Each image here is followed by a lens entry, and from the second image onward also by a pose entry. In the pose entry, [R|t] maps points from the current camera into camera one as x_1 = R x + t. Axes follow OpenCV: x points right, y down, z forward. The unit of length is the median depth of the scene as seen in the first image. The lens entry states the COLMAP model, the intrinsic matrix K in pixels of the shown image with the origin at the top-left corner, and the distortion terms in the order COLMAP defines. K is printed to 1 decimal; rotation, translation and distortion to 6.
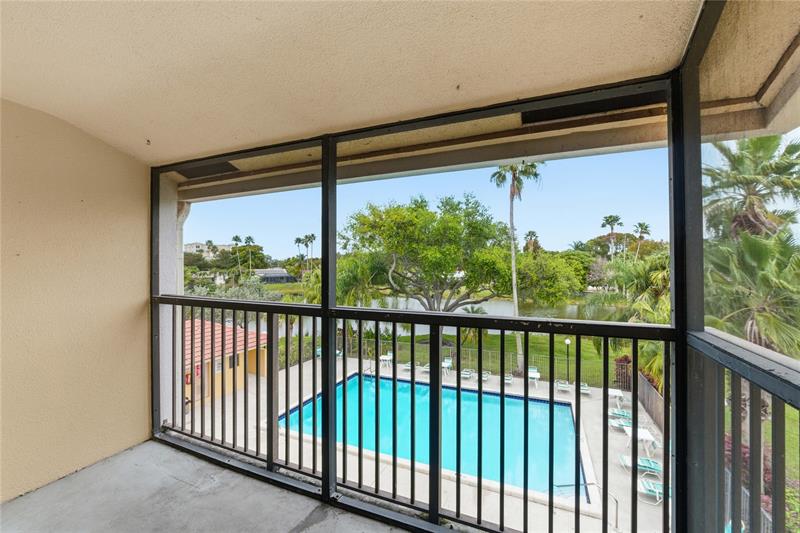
lens RADIAL K [[337.6, 0, 400.9], [0, 337.6, 265.5], [0, 0, 1]] dist [-0.002573, -0.000206]
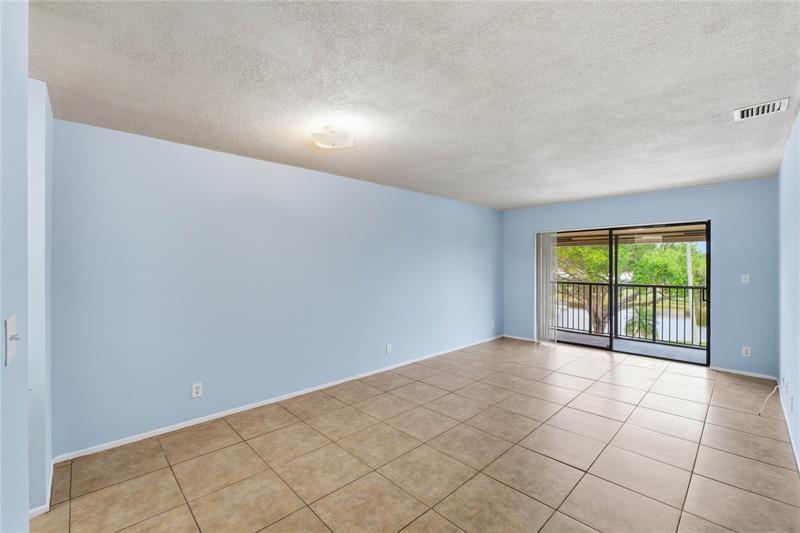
lens RADIAL K [[337.6, 0, 402.7], [0, 337.6, 263.9], [0, 0, 1]] dist [-0.002573, -0.000206]
pose [[0.926004, 0.001432, -0.377512, -0.077568], [-0.003505, 0.999982, -0.004804, -0.004270], [0.377498, 0.005772, 0.925992, -0.246108]]
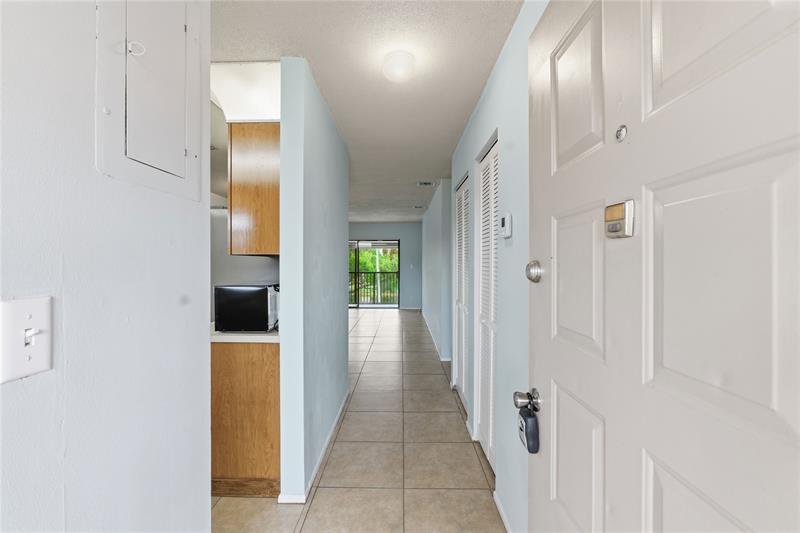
lens RADIAL K [[337.6, 0, 398.1], [0, 337.6, 265.6], [0, 0, 1]] dist [-0.002573, -0.000206]
pose [[0.921009, 0.012500, 0.389341, -0.158364], [-0.013596, 0.999908, 0.000060, 0.001861], [-0.389304, -0.005349, 0.921094, -0.393677]]
